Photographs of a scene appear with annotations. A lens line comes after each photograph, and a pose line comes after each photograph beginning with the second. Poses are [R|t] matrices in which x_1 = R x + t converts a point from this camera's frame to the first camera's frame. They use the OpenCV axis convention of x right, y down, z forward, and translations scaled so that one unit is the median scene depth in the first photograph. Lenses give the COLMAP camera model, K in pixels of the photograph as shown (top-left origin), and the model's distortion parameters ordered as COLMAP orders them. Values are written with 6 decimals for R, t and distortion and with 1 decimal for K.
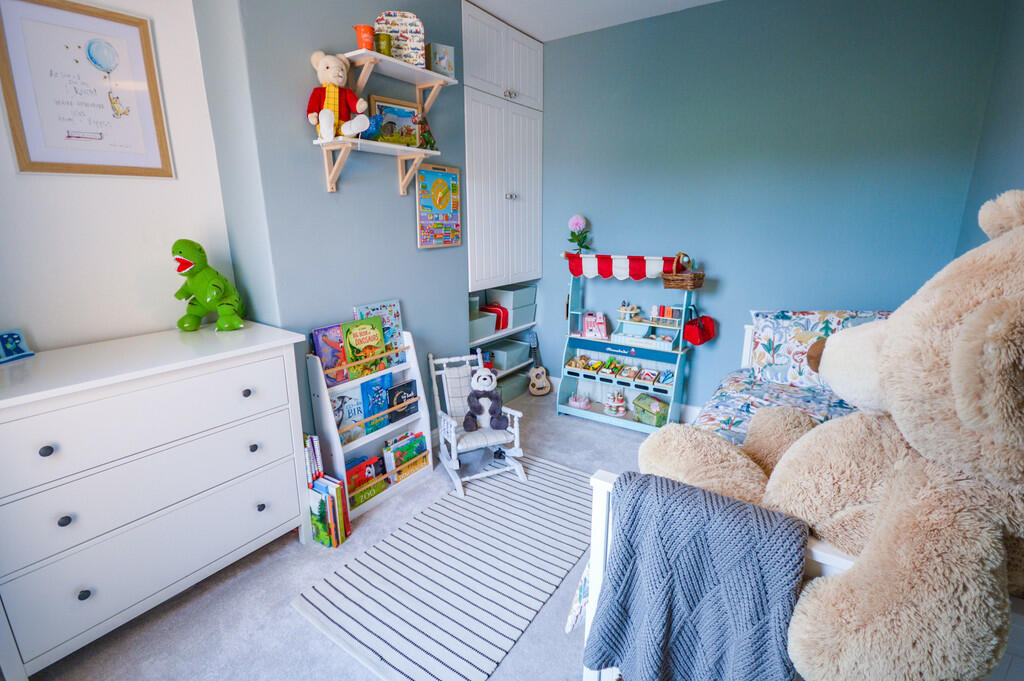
lens RADIAL K [[507.5, 0, 512.0], [0, 507.5, 340.5], [0, 0, 1]] dist [0.004168, 0.000513]
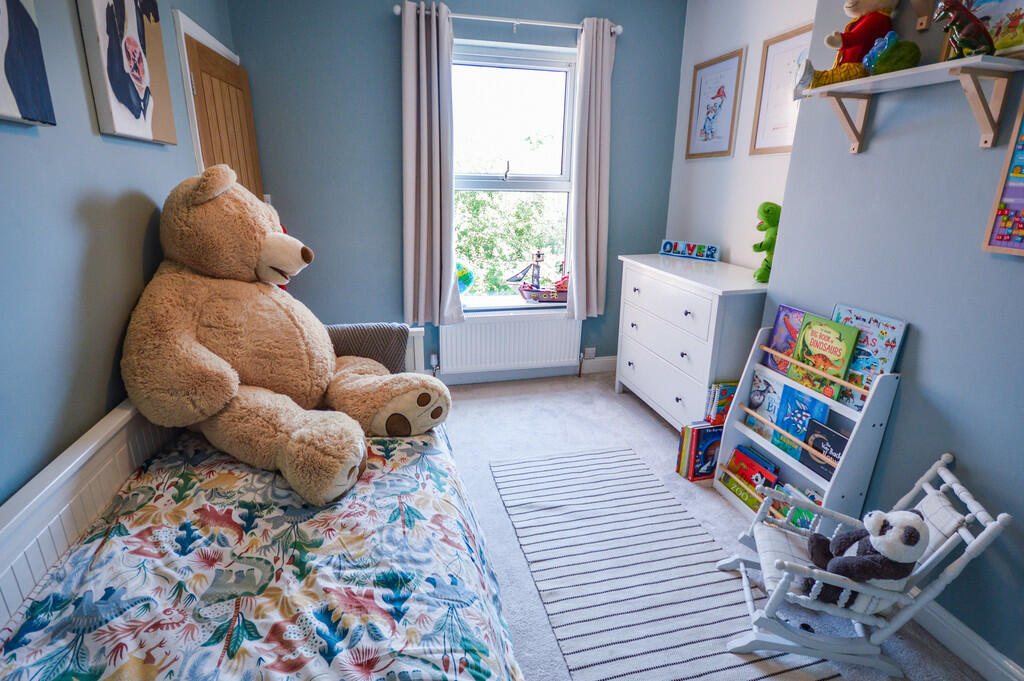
lens RADIAL K [[507.5, 0, 512.0], [0, 507.5, 340.5], [0, 0, 1]] dist [0.004168, 0.000513]
pose [[-0.694741, 0.200513, -0.690746, 0.536181], [-0.188522, 0.876017, 0.443906, -0.245358], [0.694114, 0.438621, -0.570804, 1.028945]]
